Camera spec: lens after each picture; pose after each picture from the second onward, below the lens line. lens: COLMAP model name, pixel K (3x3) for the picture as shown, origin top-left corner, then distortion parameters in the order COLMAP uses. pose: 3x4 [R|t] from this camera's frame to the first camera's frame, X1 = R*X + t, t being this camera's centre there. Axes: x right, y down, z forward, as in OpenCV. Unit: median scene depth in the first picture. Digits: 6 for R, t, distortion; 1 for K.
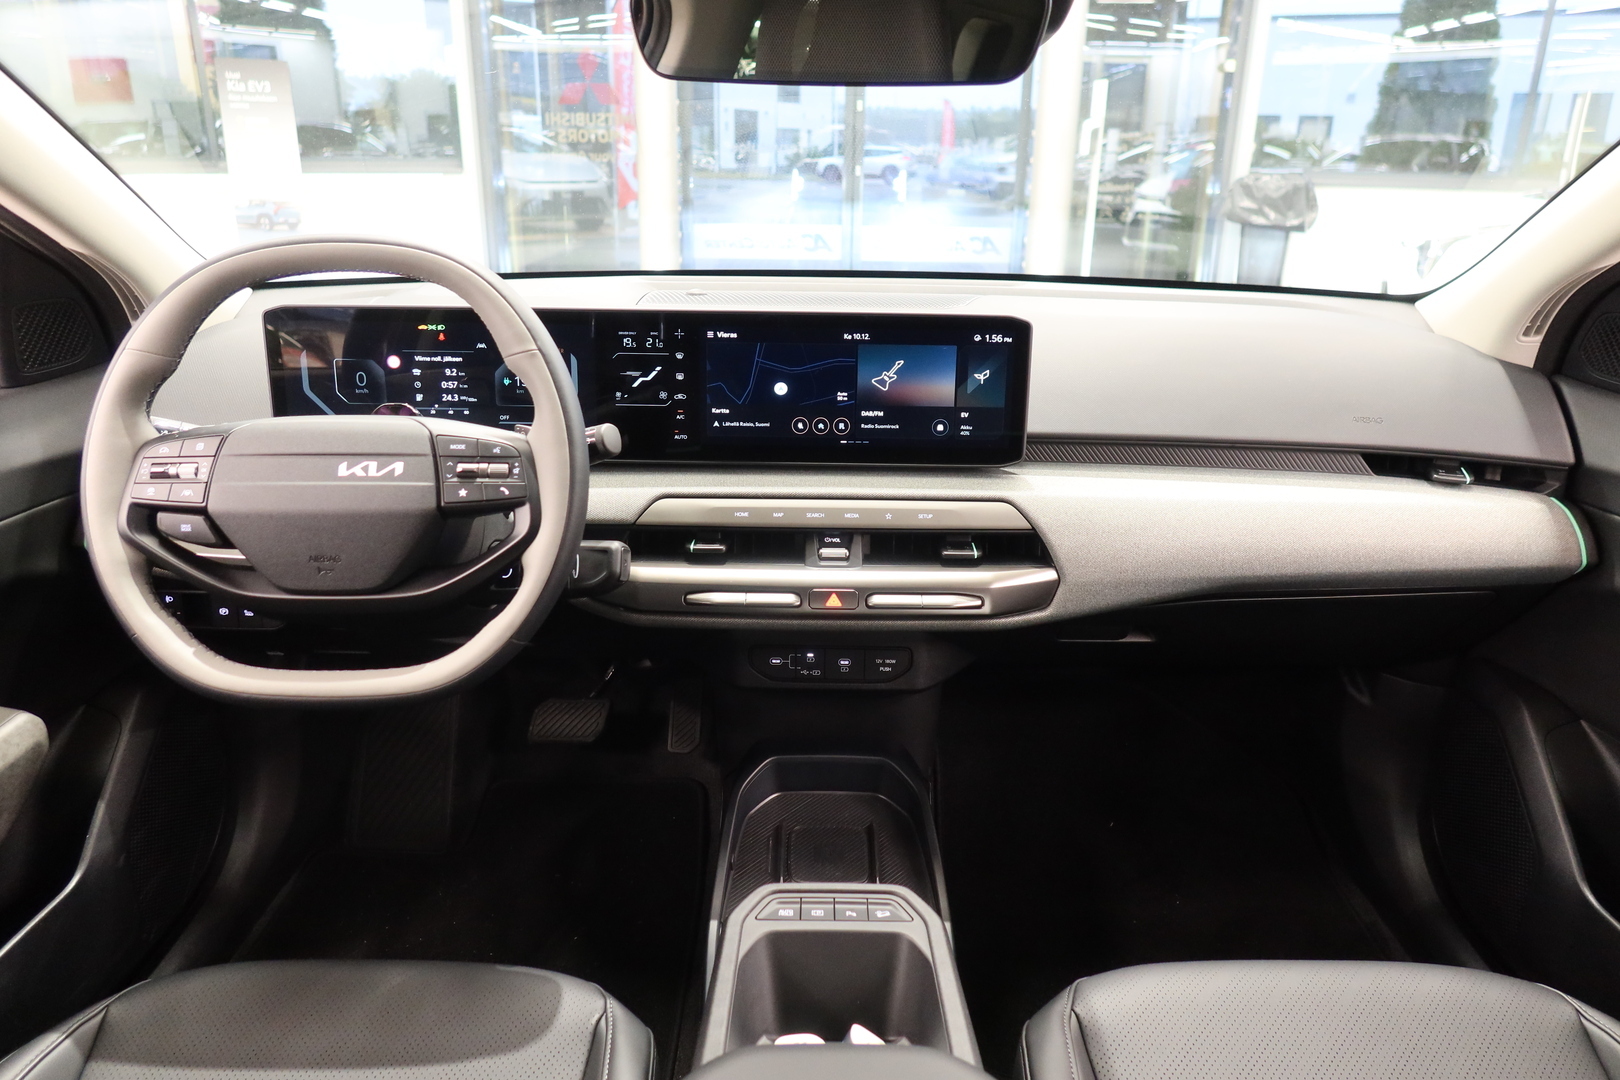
lens RADIAL K [[1107.5, 0, 799.7], [0, 1107.5, 539.2], [0, 0, 1]] dist [0.003082, 0.000525]
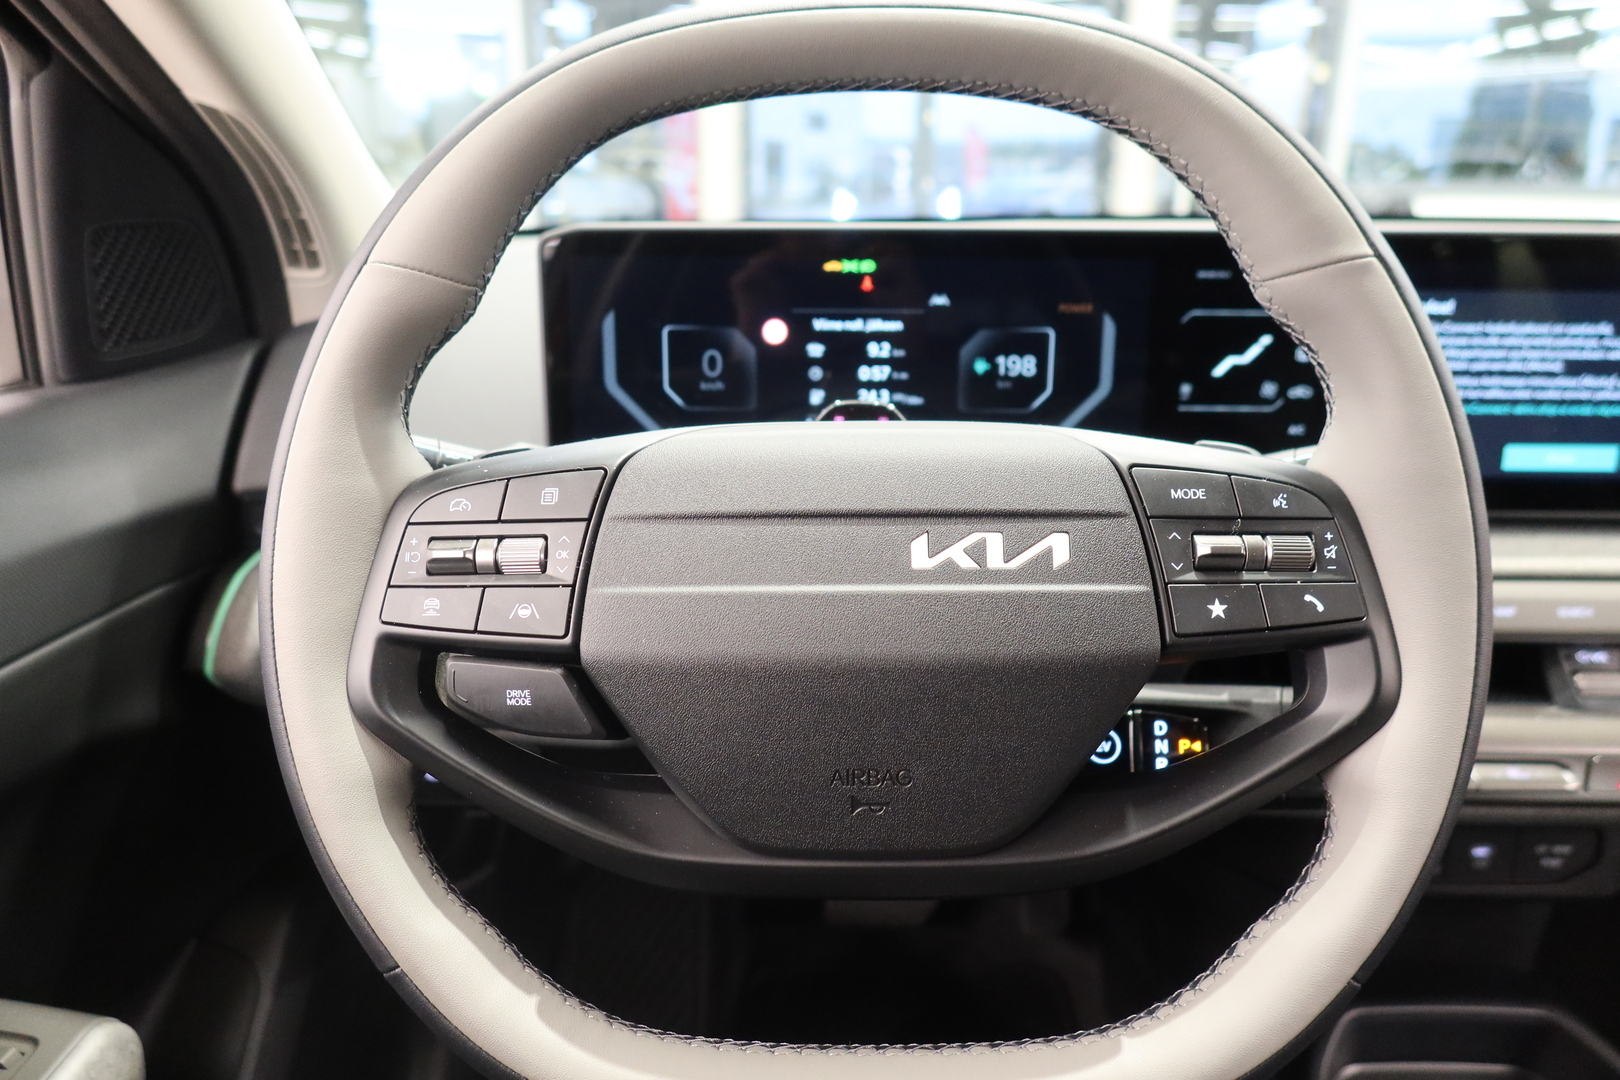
lens RADIAL K [[1107.5, 0, 820.3], [0, 1107.5, 540.7], [0, 0, 1]] dist [0.003082, 0.000525]
pose [[0.999903, -0.003908, -0.013350, -0.434608], [0.003576, 0.999687, -0.024763, -0.056496], [0.013443, 0.024713, 0.999604, 0.592001]]
